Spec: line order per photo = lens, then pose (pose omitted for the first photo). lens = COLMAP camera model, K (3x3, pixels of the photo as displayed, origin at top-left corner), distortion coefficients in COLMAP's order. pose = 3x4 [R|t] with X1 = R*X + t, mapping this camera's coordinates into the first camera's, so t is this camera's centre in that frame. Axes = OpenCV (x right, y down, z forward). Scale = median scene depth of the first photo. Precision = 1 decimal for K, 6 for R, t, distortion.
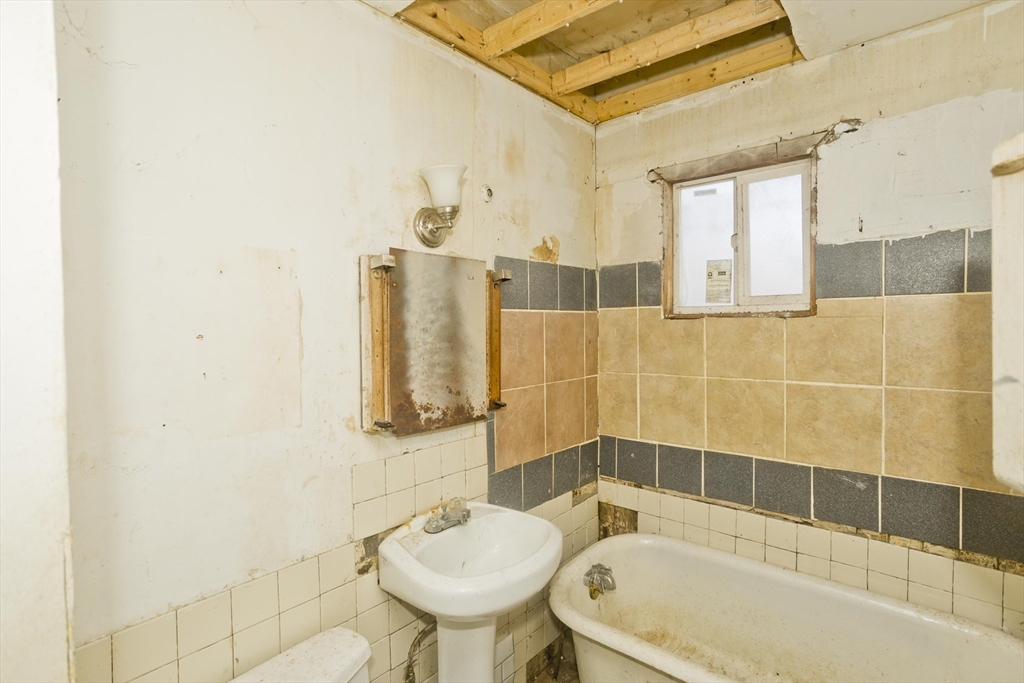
lens RADIAL K [[492.6, 0, 517.7], [0, 492.6, 334.2], [0, 0, 1]] dist [-0.048933, 0.026752]
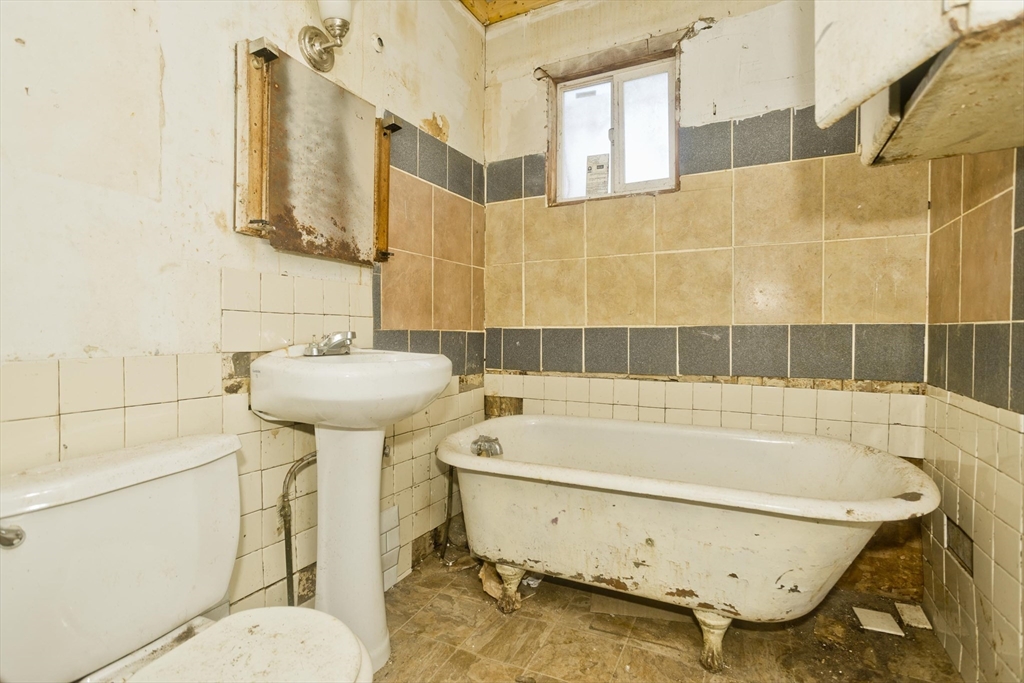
lens RADIAL K [[492.6, 0, 521.7], [0, 492.6, 338.7], [0, 0, 1]] dist [-0.048933, 0.026752]
pose [[0.968679, 0.010409, 0.248096, -0.018238], [-0.006997, 0.999868, -0.014633, 0.330147], [-0.248216, 0.012439, 0.968625, -0.002200]]
